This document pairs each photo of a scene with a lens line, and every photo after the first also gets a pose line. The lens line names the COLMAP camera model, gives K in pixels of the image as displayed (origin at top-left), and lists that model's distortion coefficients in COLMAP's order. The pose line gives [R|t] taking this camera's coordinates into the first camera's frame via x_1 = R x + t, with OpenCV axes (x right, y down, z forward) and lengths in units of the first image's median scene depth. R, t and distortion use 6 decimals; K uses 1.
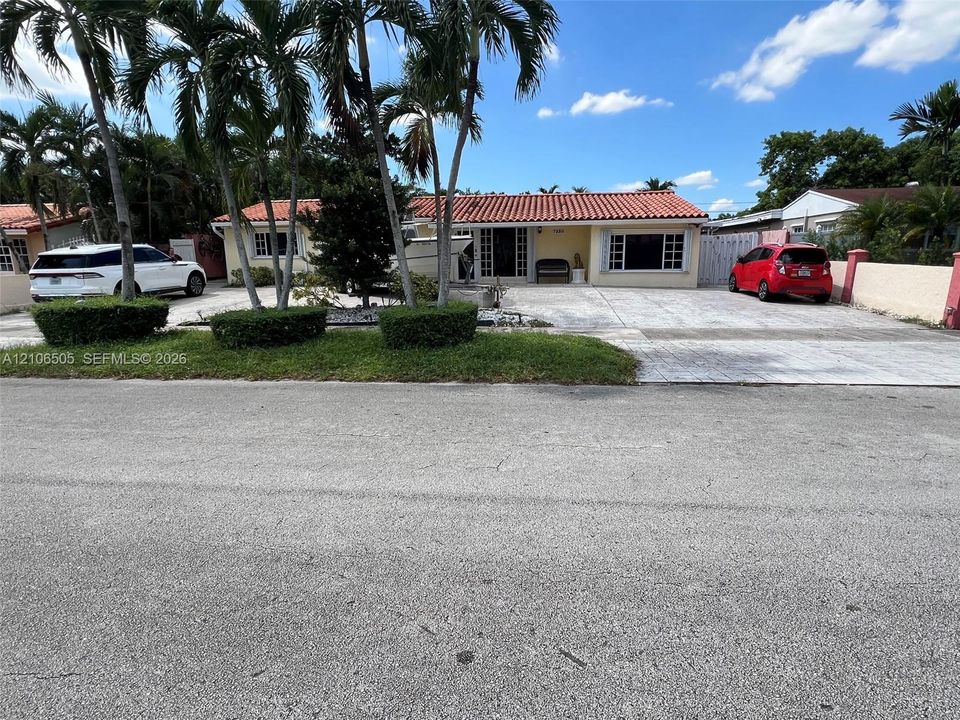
lens RADIAL K [[529.1, 0, 479.8], [0, 529.1, 357.4], [0, 0, 1]] dist [-0.016085, -0.000202]
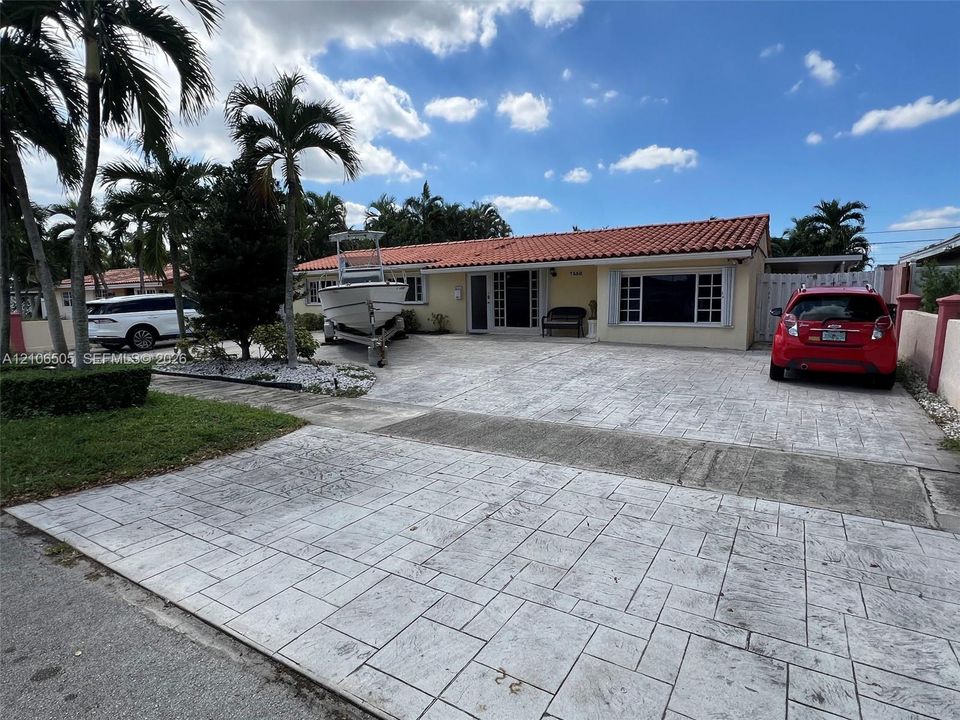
lens RADIAL K [[515.1, 0, 481.8], [0, 515.1, 360.2], [0, 0, 1]] dist [-0.000121, 0.001211]
pose [[0.897527, 0.051010, -0.437999, 0.396816], [-0.081997, 0.995269, -0.052112, -0.055298], [0.433269, 0.082687, 0.897464, 0.248572]]
